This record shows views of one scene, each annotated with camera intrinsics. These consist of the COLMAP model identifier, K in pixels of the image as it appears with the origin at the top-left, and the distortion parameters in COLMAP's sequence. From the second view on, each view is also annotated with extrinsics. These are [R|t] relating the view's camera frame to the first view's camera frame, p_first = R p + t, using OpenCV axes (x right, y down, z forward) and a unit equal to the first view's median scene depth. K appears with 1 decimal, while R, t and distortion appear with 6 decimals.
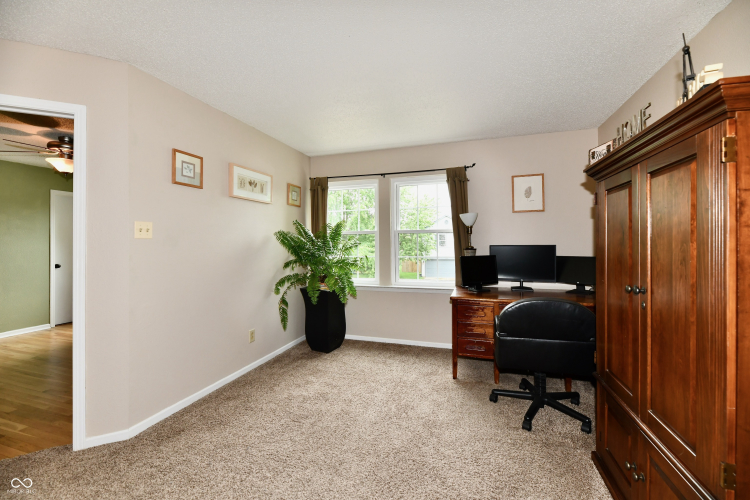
lens RADIAL K [[309.0, 0, 380.9], [0, 309.0, 246.3], [0, 0, 1]] dist [-0.003244, -0.002242]
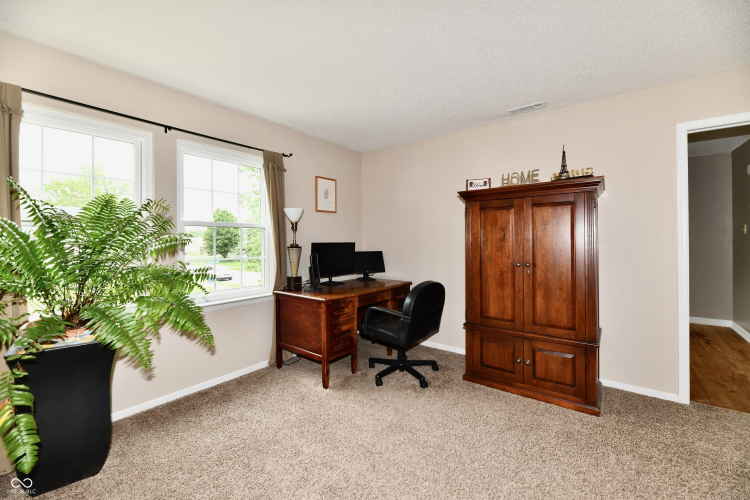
lens RADIAL K [[309.0, 0, 381.0], [0, 309.0, 243.8], [0, 0, 1]] dist [-0.003244, -0.002242]
pose [[0.340976, -0.005758, 0.940055, -0.482323], [0.011741, 0.999929, 0.001866, 0.000174], [-0.939999, 0.010401, 0.341019, 0.451766]]
